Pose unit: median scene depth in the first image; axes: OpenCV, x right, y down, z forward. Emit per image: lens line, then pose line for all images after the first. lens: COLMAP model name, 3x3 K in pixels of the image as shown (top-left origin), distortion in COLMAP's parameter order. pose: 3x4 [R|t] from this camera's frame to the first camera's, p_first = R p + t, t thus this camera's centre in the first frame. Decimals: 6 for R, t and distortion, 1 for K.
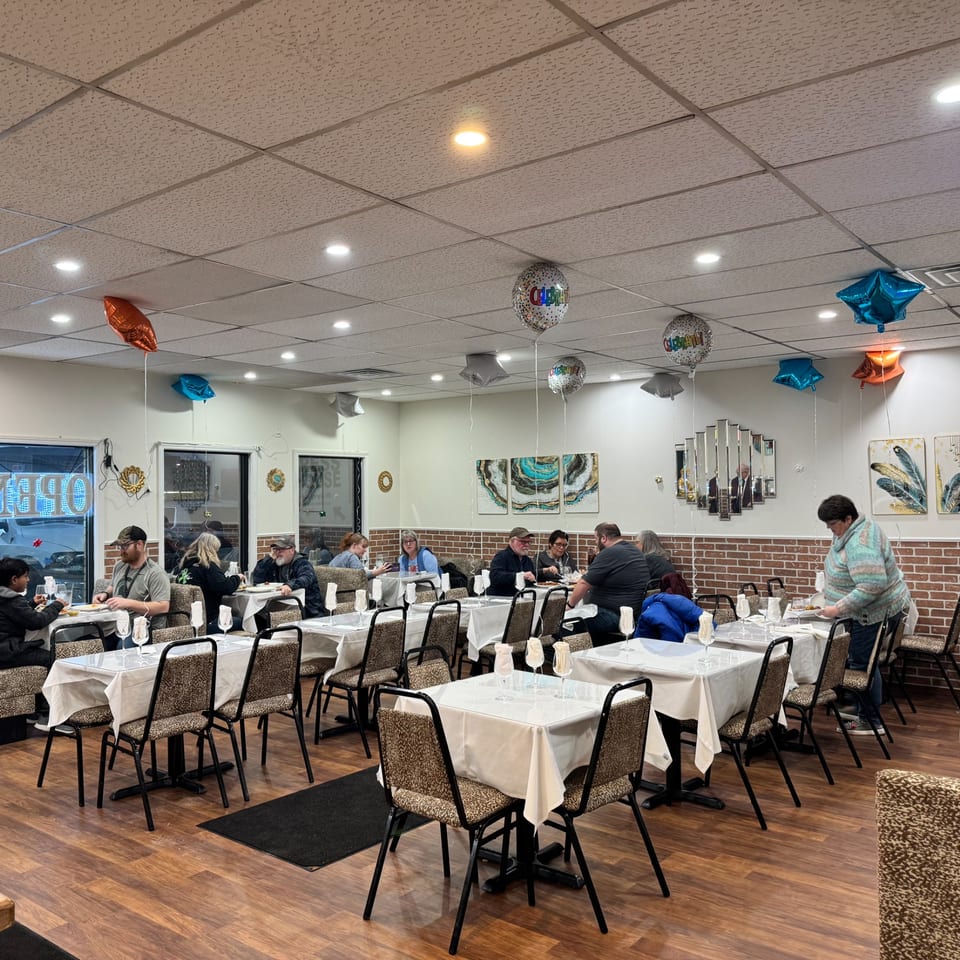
lens RADIAL K [[894.6, 0, 436.5], [0, 894.6, 486.8], [0, 0, 1]] dist [0.145164, -0.265232]
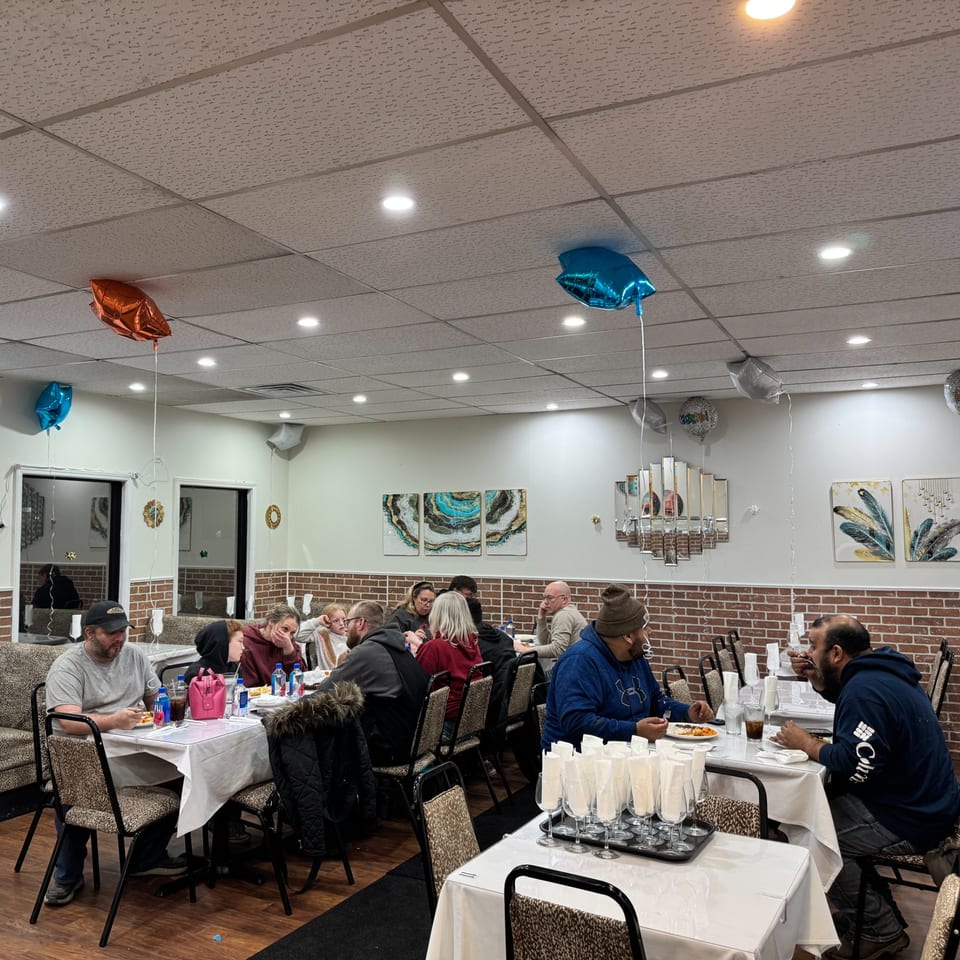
lens RADIAL K [[895.4, 0, 412.9], [0, 895.4, 482.3], [0, 0, 1]] dist [0.154659, -0.295896]
pose [[0.981944, 0.021796, 0.187913, -0.132986], [-0.013476, 0.998876, -0.045441, -0.002362], [-0.188692, 0.042088, 0.981134, 0.167302]]
